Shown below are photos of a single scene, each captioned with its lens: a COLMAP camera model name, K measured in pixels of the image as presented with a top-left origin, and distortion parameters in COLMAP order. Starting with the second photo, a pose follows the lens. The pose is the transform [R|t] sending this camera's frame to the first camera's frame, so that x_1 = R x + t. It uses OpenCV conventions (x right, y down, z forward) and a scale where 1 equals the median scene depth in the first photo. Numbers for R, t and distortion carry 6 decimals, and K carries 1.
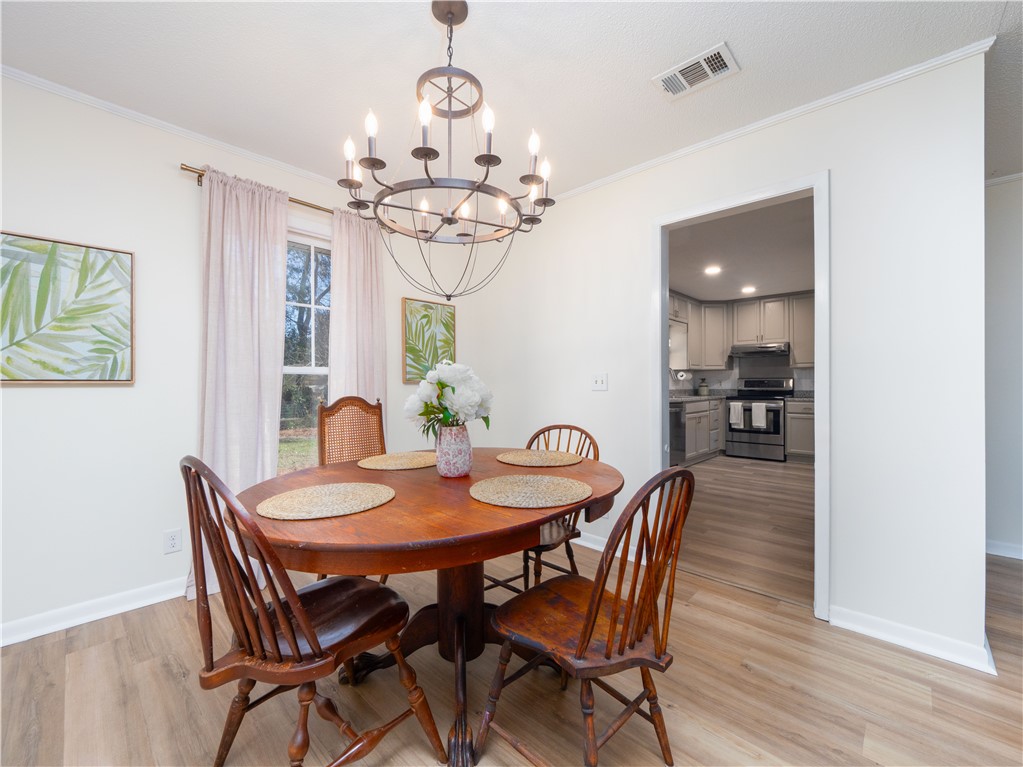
lens RADIAL K [[414.7, 0, 507.9], [0, 414.7, 382.4], [0, 0, 1]] dist [-0.010469, -0.000080]
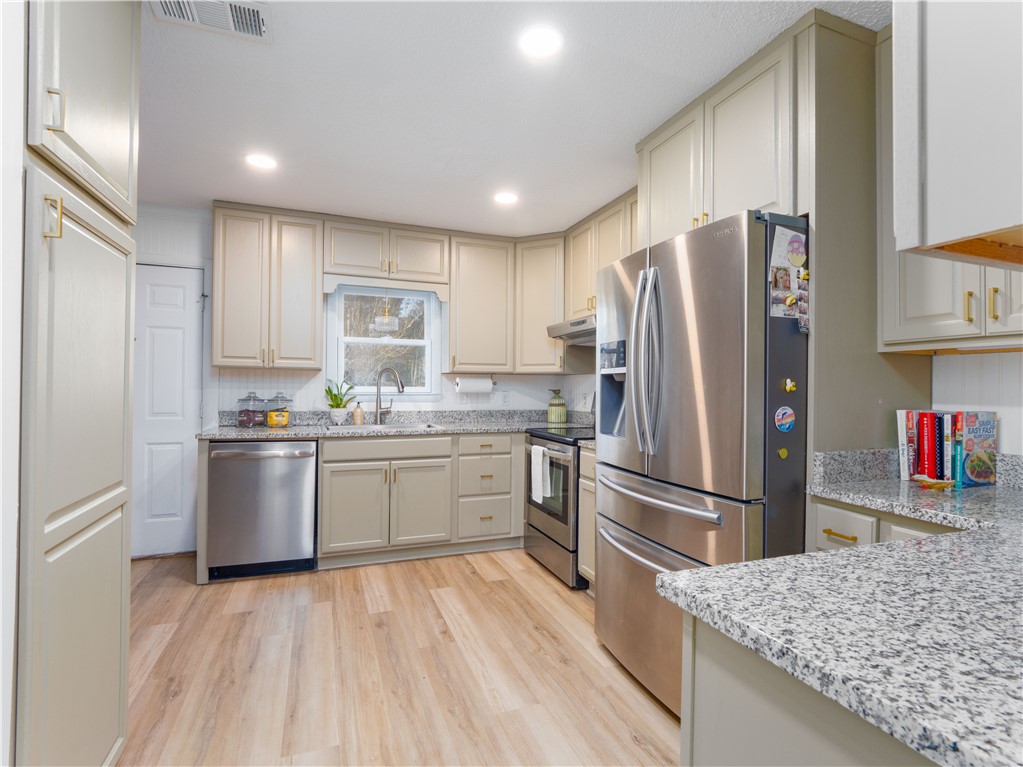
lens RADIAL K [[496.6, 0, 510.3], [0, 496.6, 380.6], [0, 0, 1]] dist [-0.002240, -0.000085]
pose [[0.910502, 0.004025, -0.413486, 0.747713], [-0.008298, 0.999929, -0.008539, -0.016438], [0.413422, 0.011206, 0.910471, 0.459493]]
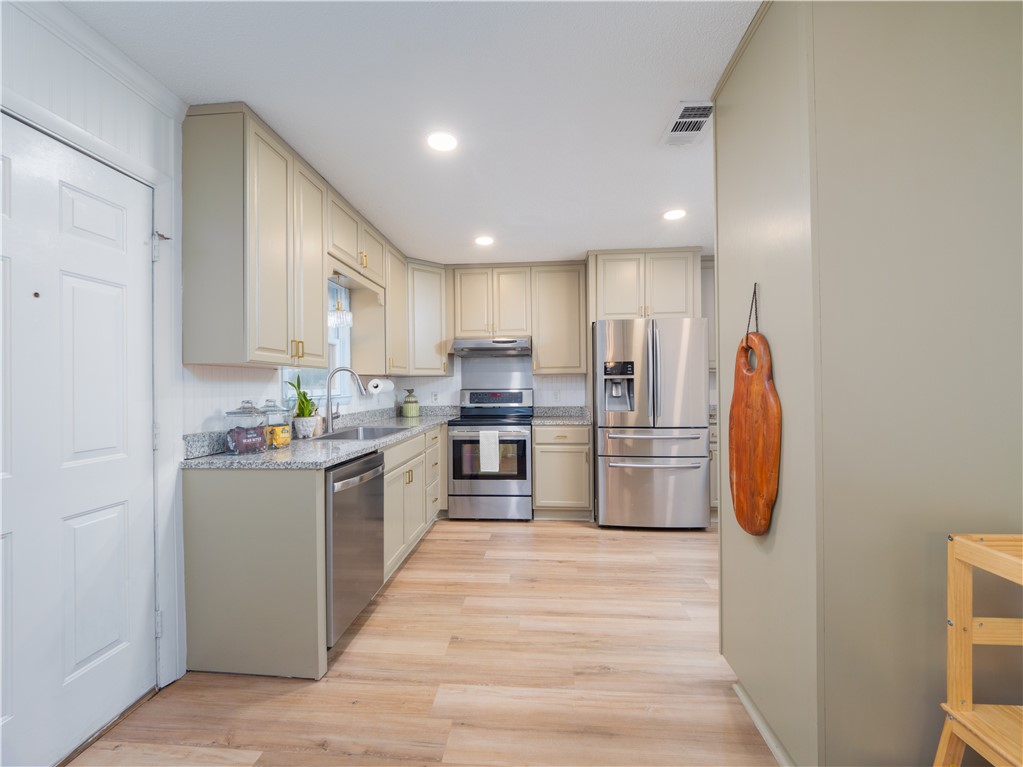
lens RADIAL K [[414.7, 0, 507.8], [0, 414.7, 386.5], [0, 0, 1]] dist [-0.010469, -0.000080]
pose [[0.768555, -0.004855, 0.639765, 0.209891], [0.005202, 0.999986, 0.001339, -0.015947], [-0.639763, 0.002299, 0.768569, 0.481420]]
